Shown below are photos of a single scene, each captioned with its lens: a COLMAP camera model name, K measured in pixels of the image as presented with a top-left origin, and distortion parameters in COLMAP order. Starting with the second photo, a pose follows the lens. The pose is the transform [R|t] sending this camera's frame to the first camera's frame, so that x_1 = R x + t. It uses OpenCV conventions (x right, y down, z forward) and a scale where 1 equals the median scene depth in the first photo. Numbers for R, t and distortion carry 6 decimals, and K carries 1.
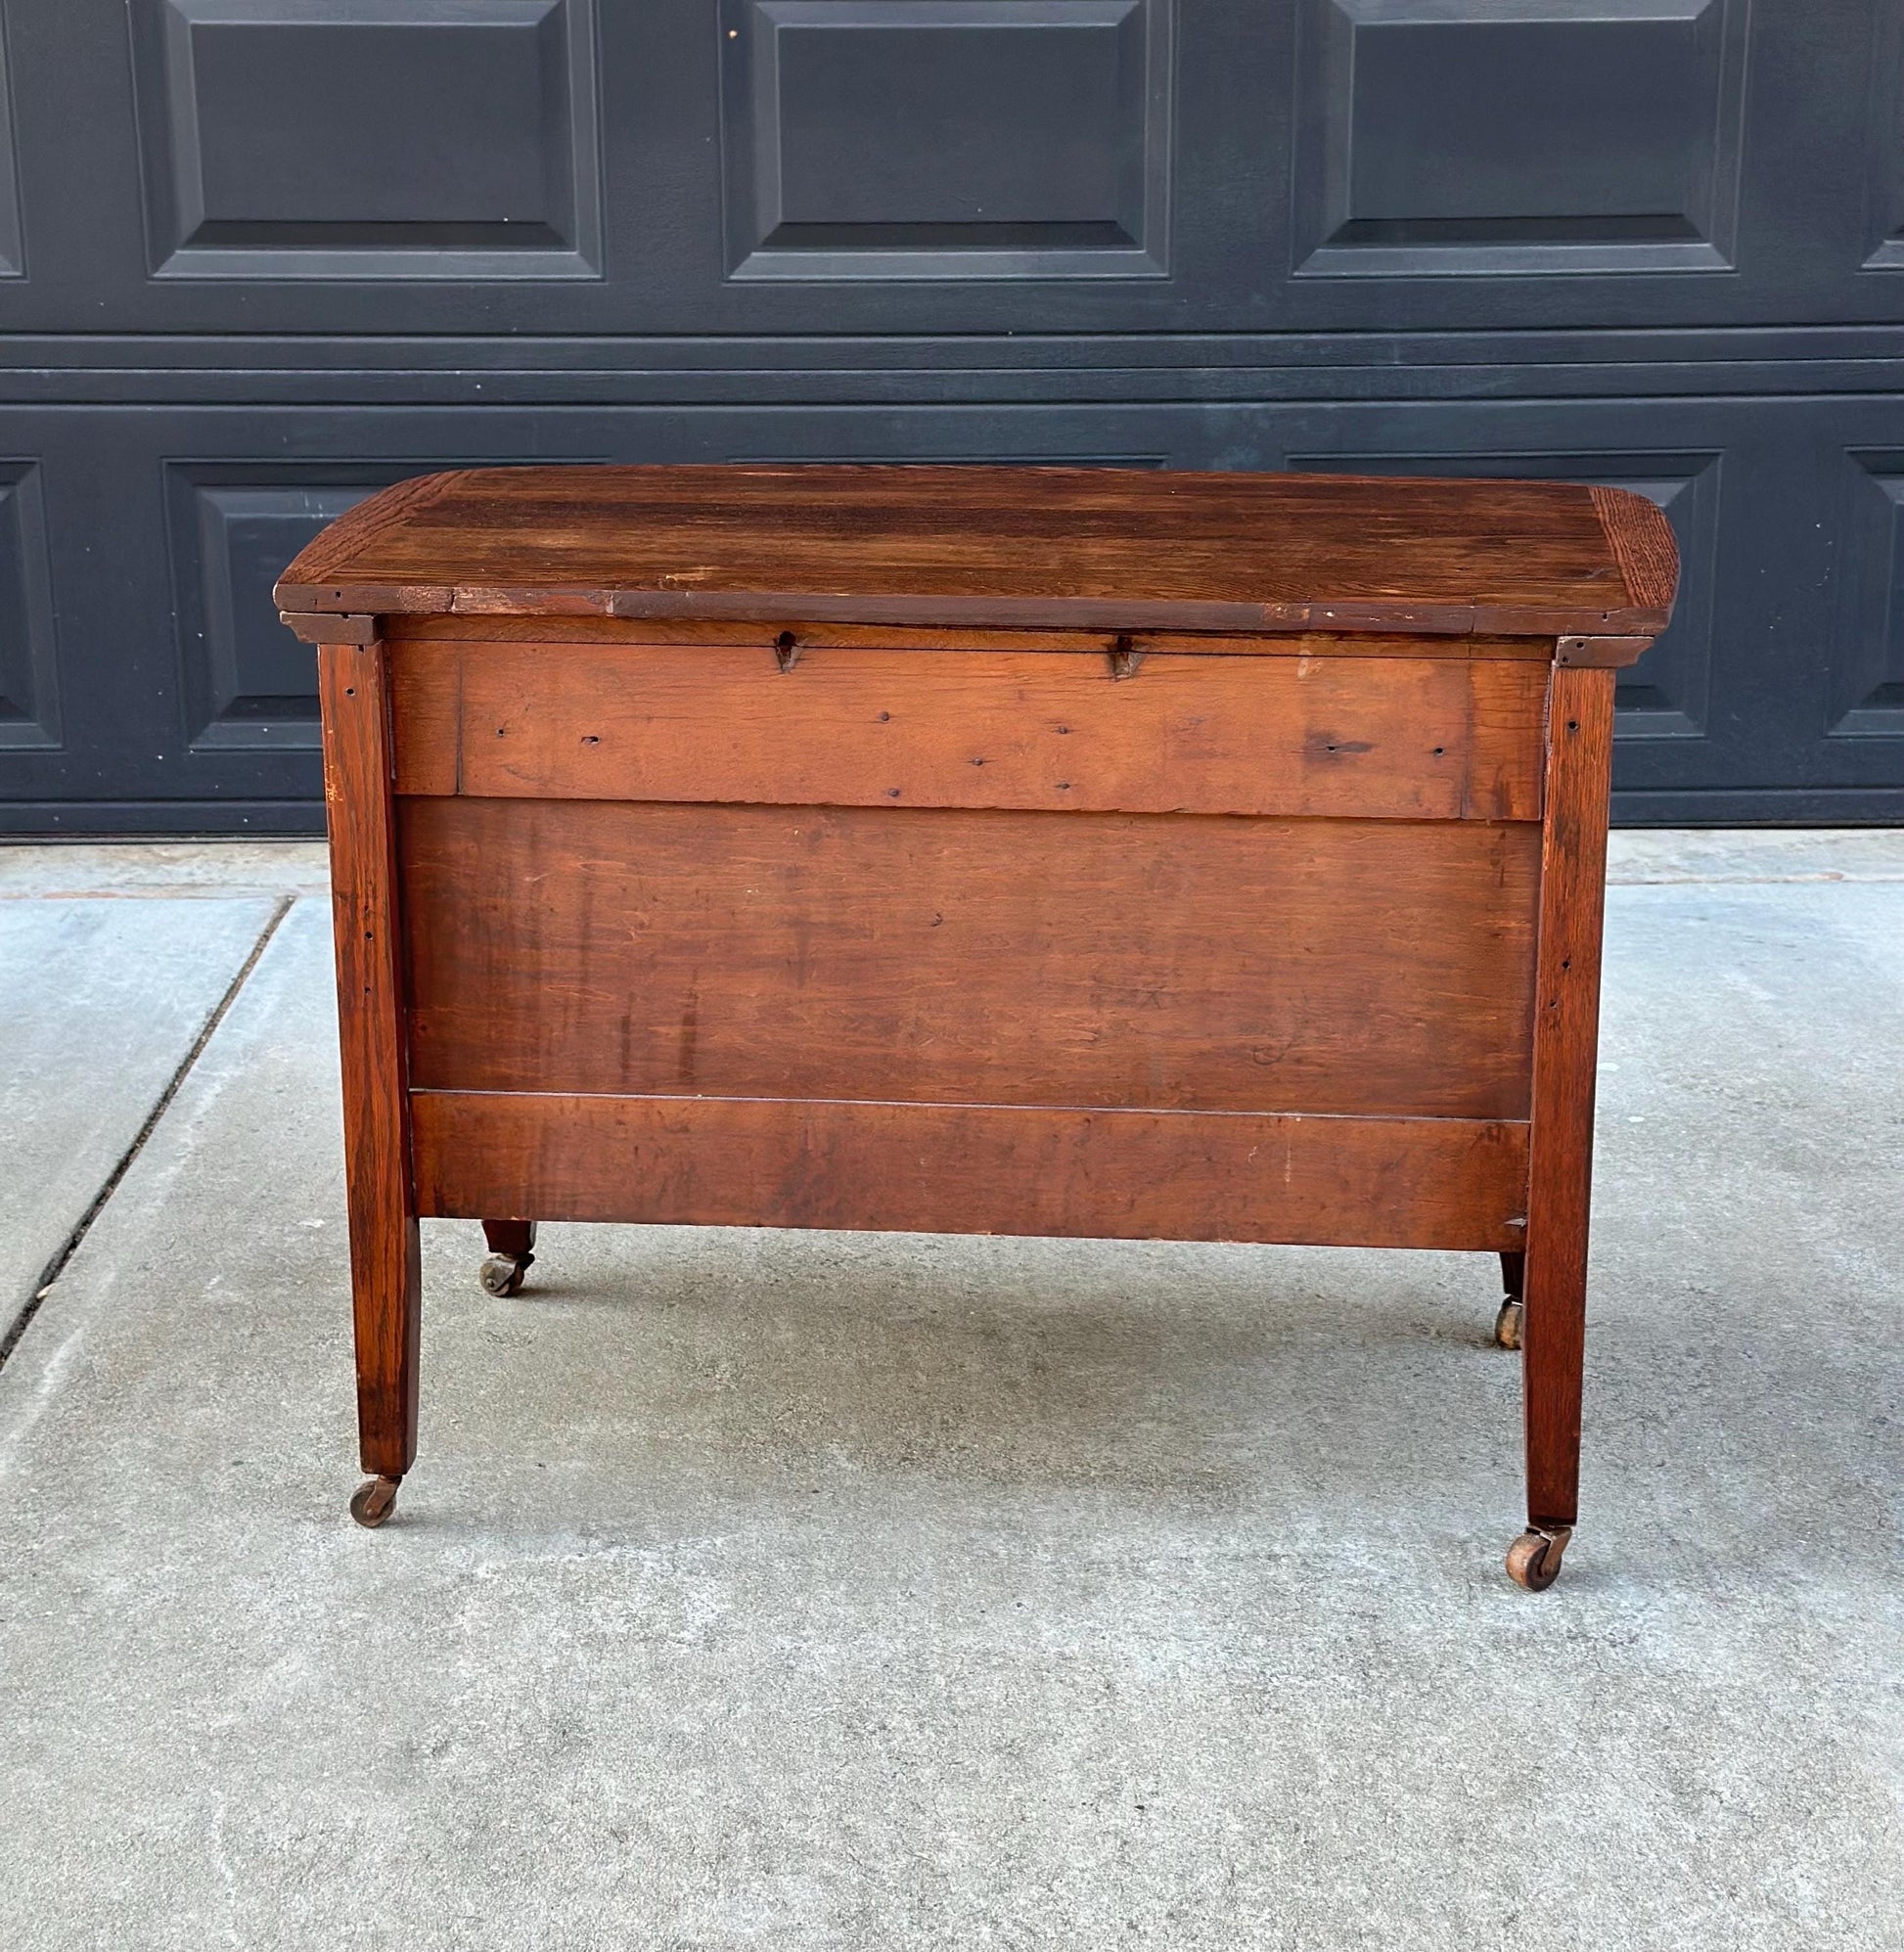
lens RADIAL K [[3562.3, 0, 971.4], [0, 3562.3, 926.9], [0, 0, 1]] dist [0.147723, 0.000000]
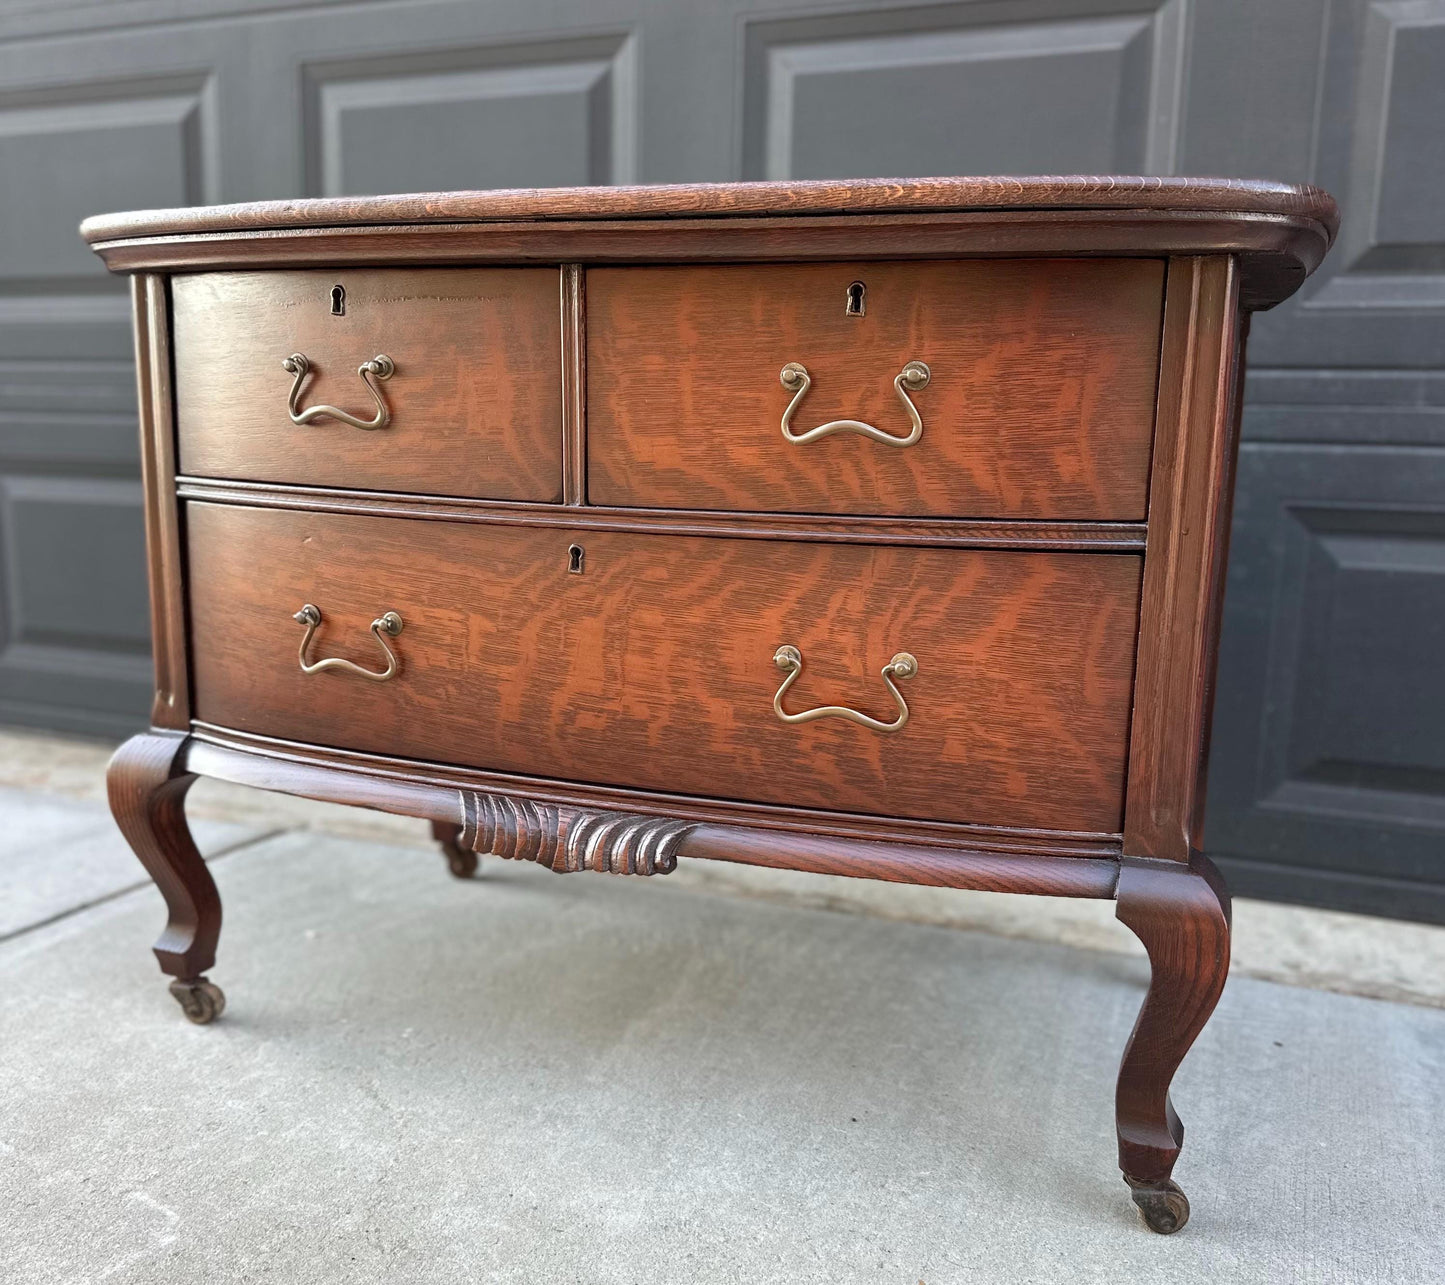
lens RADIAL K [[1376.7, 0, 735.5], [0, 1376.7, 679.4], [0, 0, 1]] dist [0.072305, 0.000000]
pose [[0.917104, 0.093263, -0.387585, 0.106835], [-0.134222, 0.987723, -0.079925, -0.039115], [0.375372, 0.125322, 0.918363, 0.637898]]
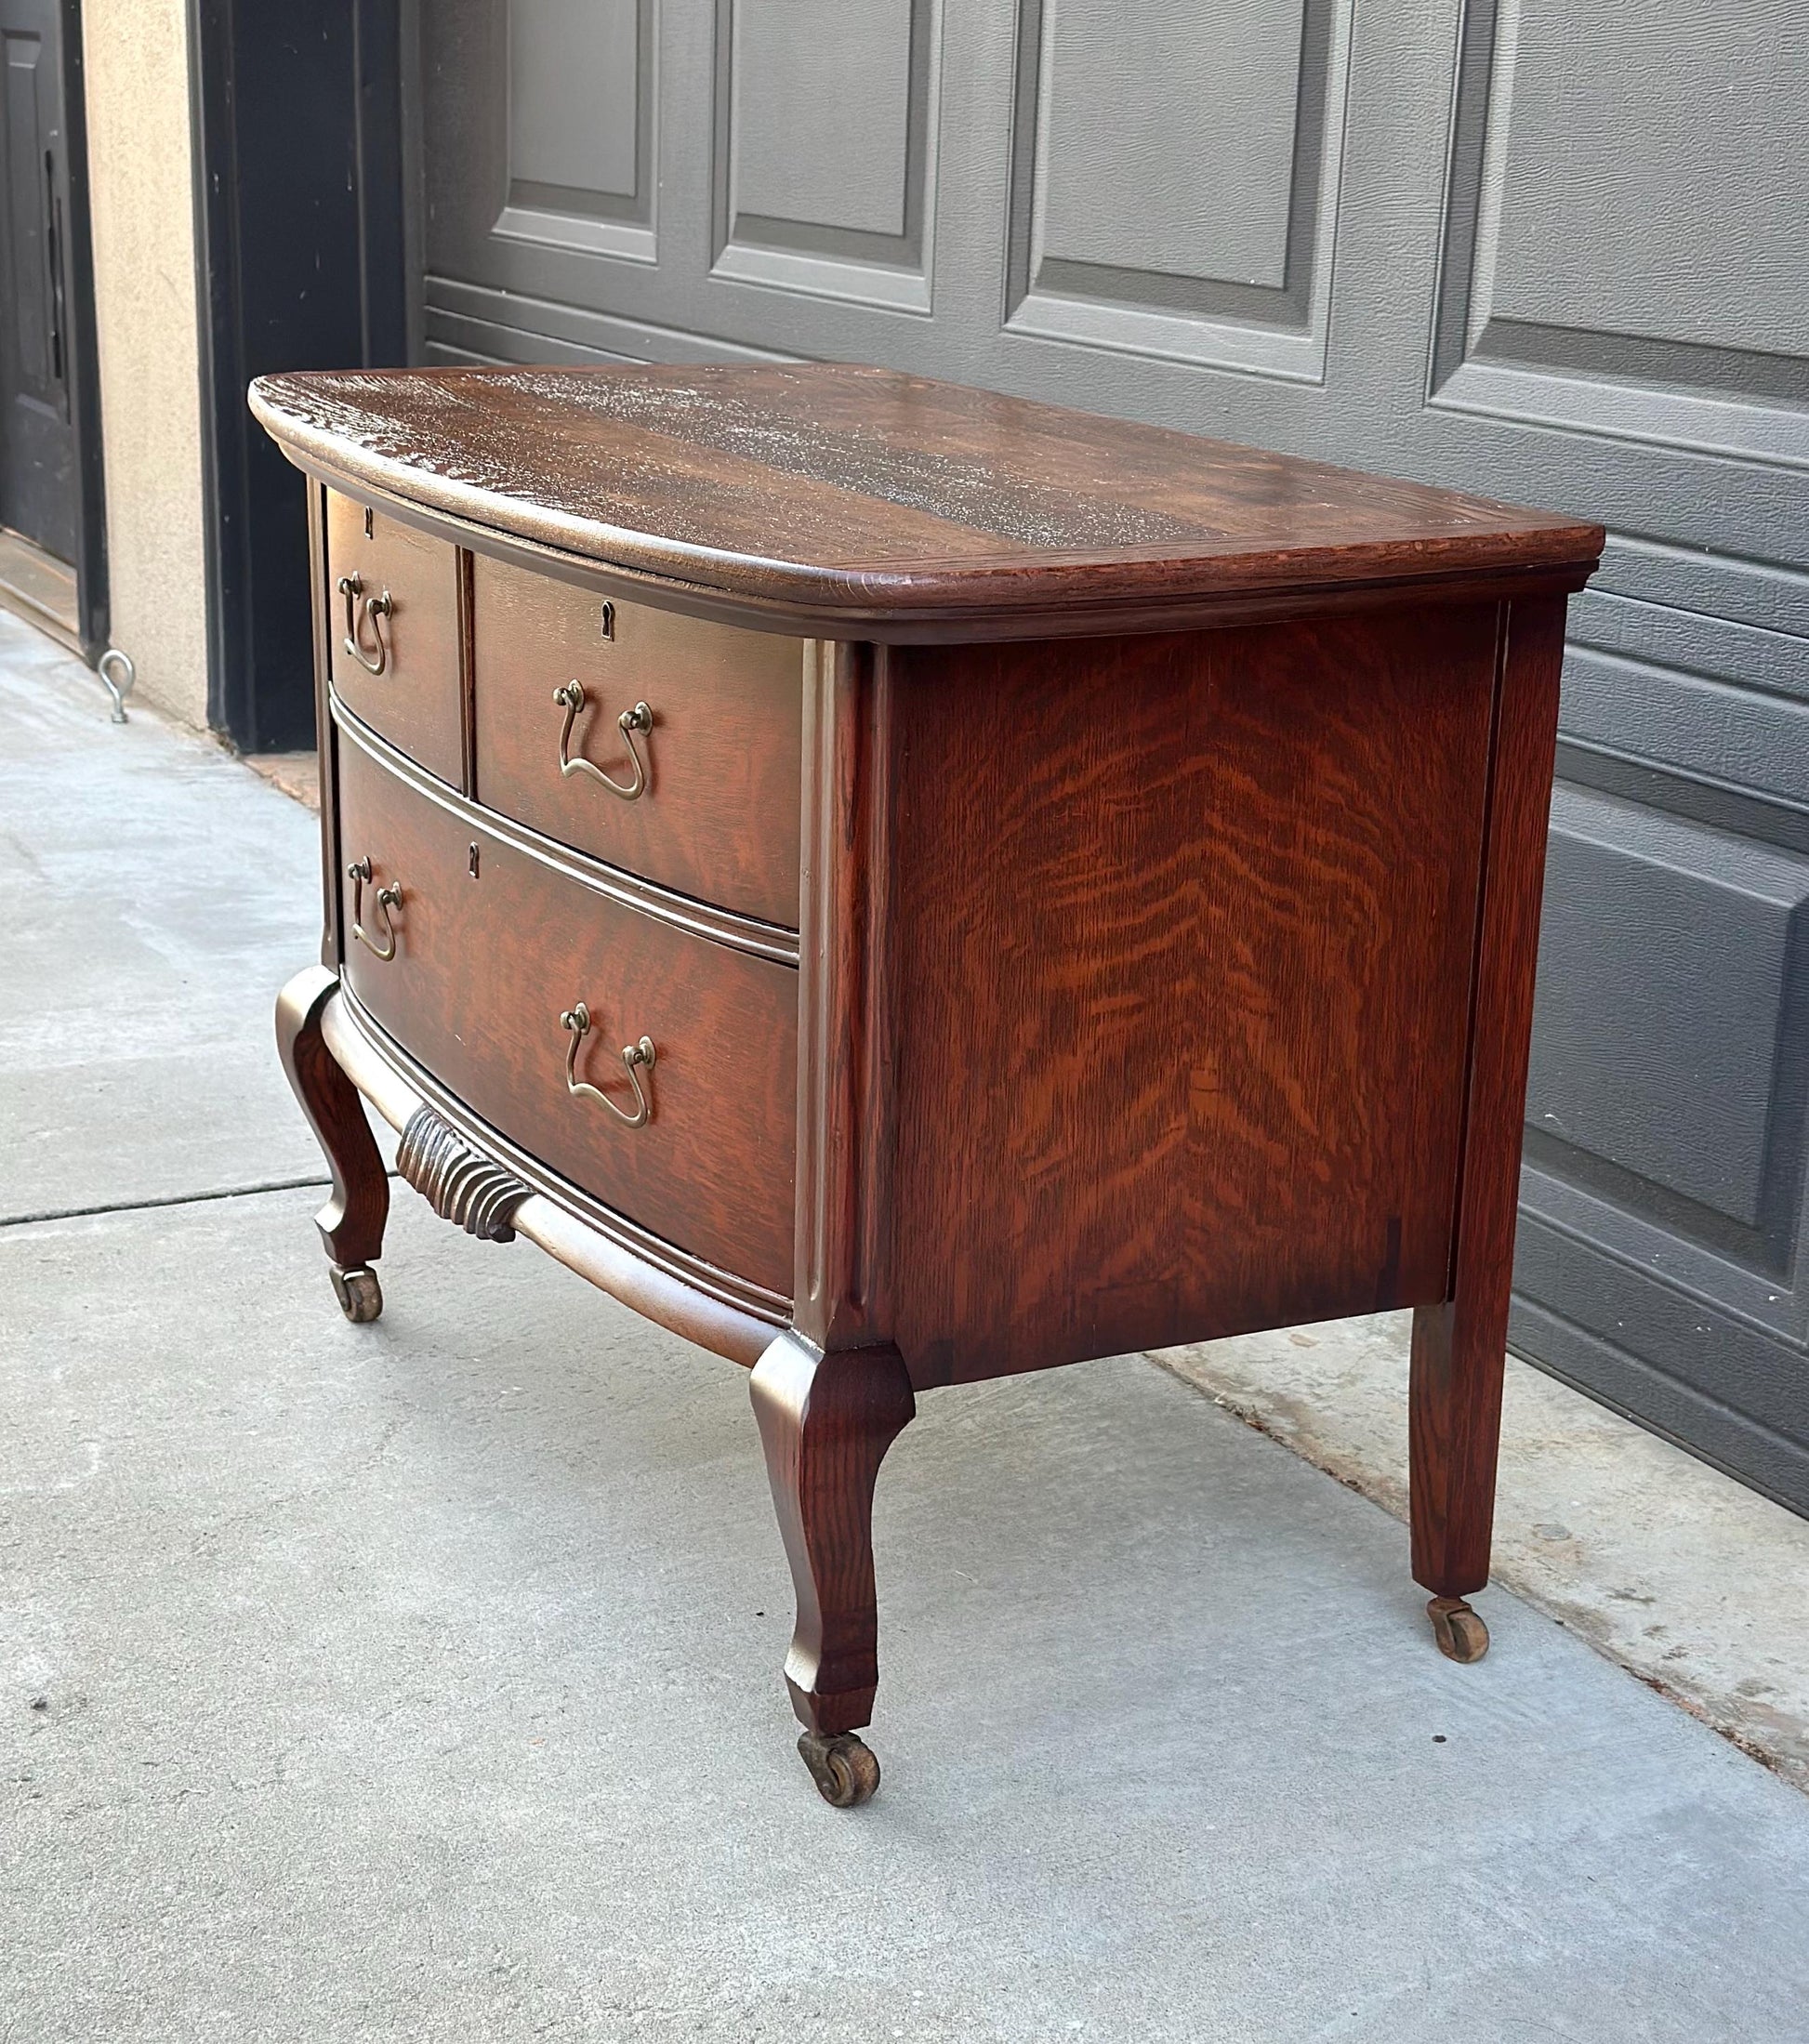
lens RADIAL K [[3558.7, 0, 841.3], [0, 3558.7, 1132.0], [0, 0, 1]] dist [0.137926, 0.000000]
pose [[0.401522, 0.281134, -0.871633, 0.480108], [-0.276911, 0.944442, 0.177058, -0.145432], [0.872984, 0.170272, 0.457064, 0.656592]]
